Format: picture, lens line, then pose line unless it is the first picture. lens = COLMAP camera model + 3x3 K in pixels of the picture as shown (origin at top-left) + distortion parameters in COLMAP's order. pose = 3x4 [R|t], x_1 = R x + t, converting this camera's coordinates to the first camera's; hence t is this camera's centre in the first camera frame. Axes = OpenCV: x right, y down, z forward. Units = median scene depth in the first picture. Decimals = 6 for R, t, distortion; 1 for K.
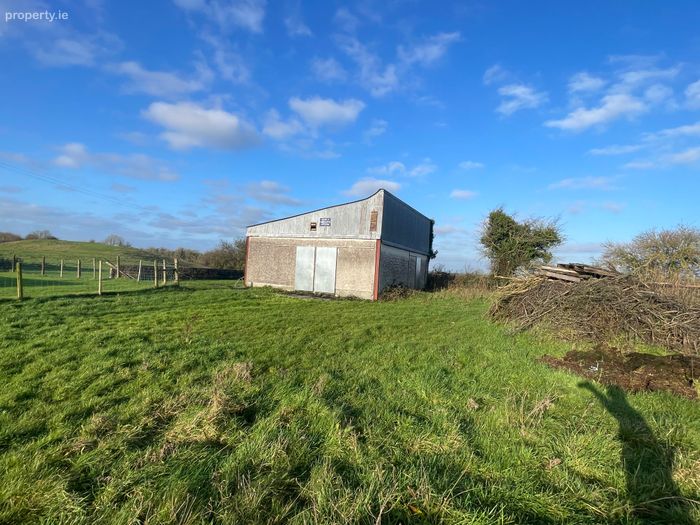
lens RADIAL K [[352.9, 0, 351.0], [0, 352.9, 261.4], [0, 0, 1]] dist [-0.026671, -0.000355]
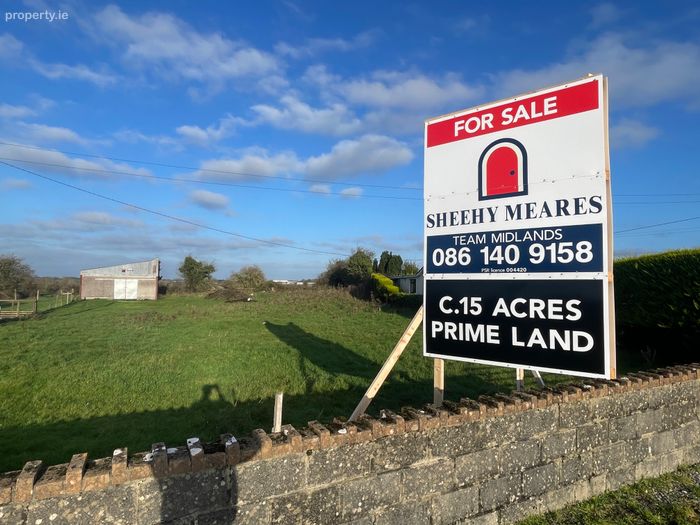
lens RADIAL K [[413.2, 0, 347.4], [0, 413.2, 261.0], [0, 0, 1]] dist [-0.007722, -0.000773]
pose [[0.622977, -0.013671, 0.782121, -1.353170], [0.011894, 0.999897, 0.008005, -0.173404], [-0.782150, 0.004316, 0.623075, -1.900159]]
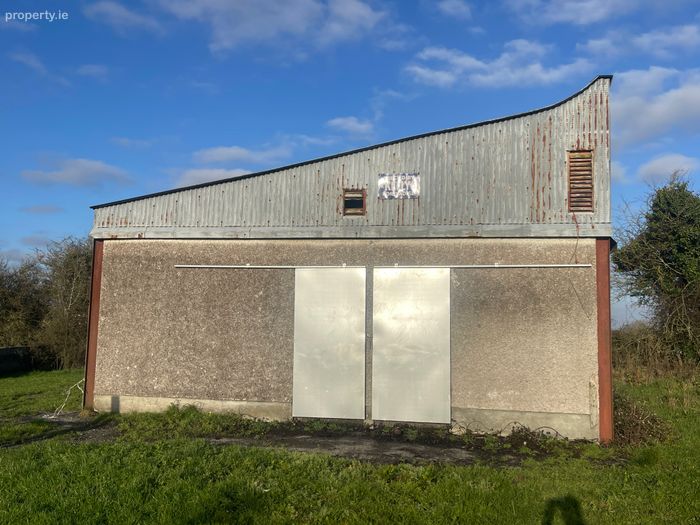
lens RADIAL K [[625.9, 0, 348.4], [0, 625.9, 264.5], [0, 0, 1]] dist [0.014995, 0.002129]
pose [[0.966659, -0.009395, 0.255895, -0.257589], [0.029862, 0.996644, -0.076214, -0.003935], [-0.254320, 0.081315, 0.963696, 0.502531]]
